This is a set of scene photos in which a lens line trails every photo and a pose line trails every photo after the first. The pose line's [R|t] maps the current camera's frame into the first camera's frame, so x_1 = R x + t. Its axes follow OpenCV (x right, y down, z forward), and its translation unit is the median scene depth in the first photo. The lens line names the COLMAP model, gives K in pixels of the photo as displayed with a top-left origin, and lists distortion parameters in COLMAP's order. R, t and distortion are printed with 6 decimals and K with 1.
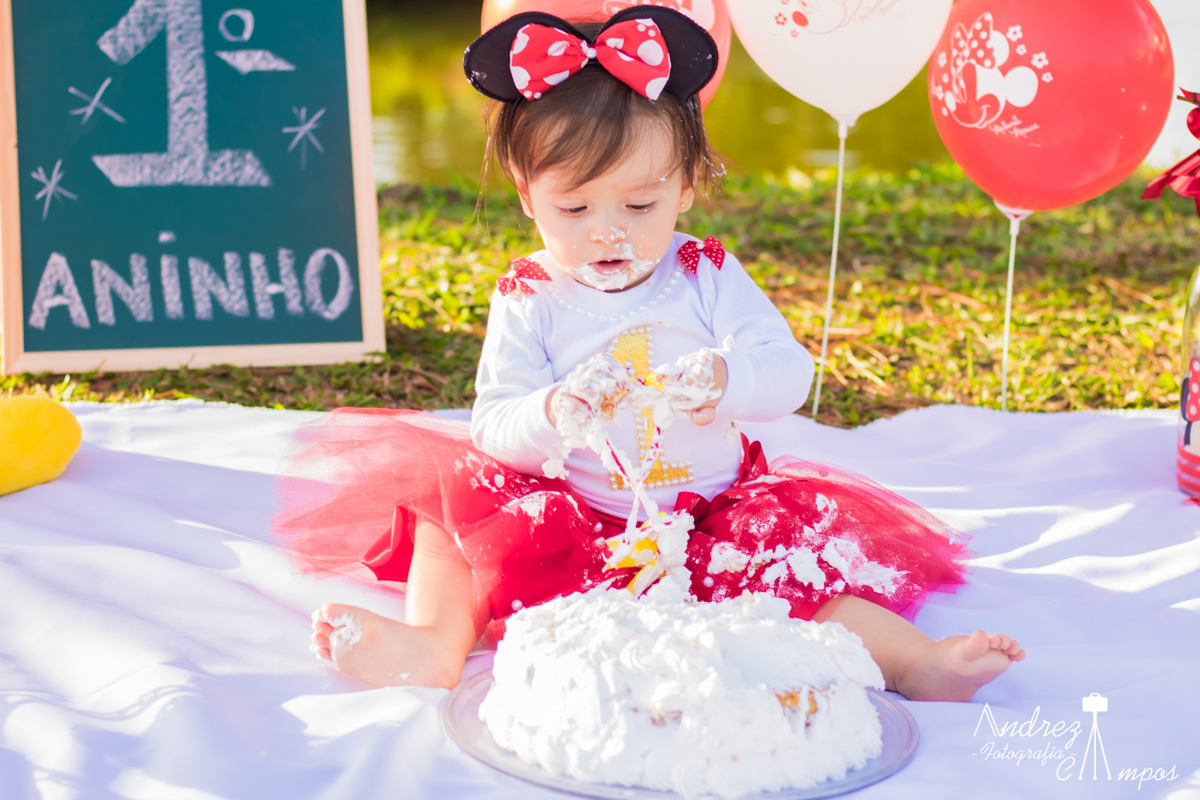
lens RADIAL K [[3109.6, 0, 604.6], [0, 3109.6, 433.2], [0, 0, 1]] dist [-0.045225, -0.946048]
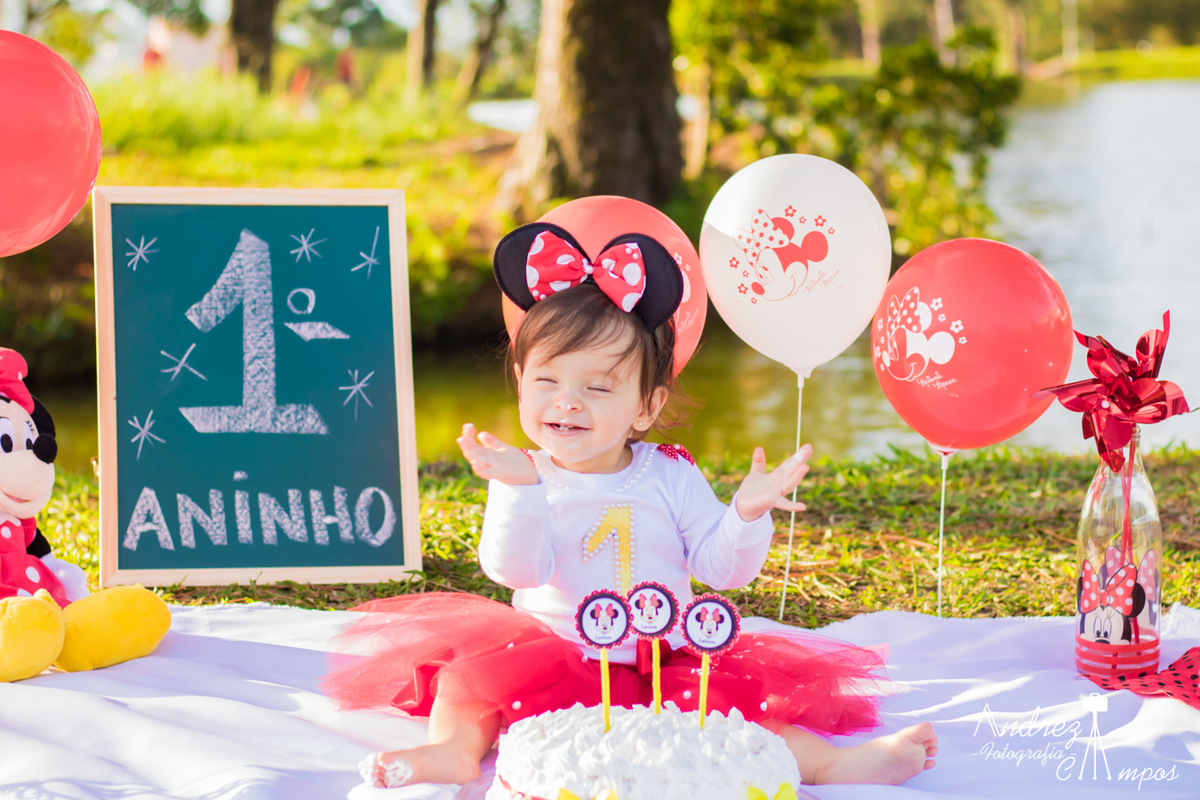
lens RADIAL K [[3136.2, 0, 632.2], [0, 3136.2, 378.8], [0, 0, 1]] dist [-0.047984, -0.637861]
pose [[0.999972, 0.003392, -0.006653, 0.017274], [-0.004264, 0.990746, -0.135661, 0.062236], [0.006132, 0.135686, 0.990733, -0.194852]]
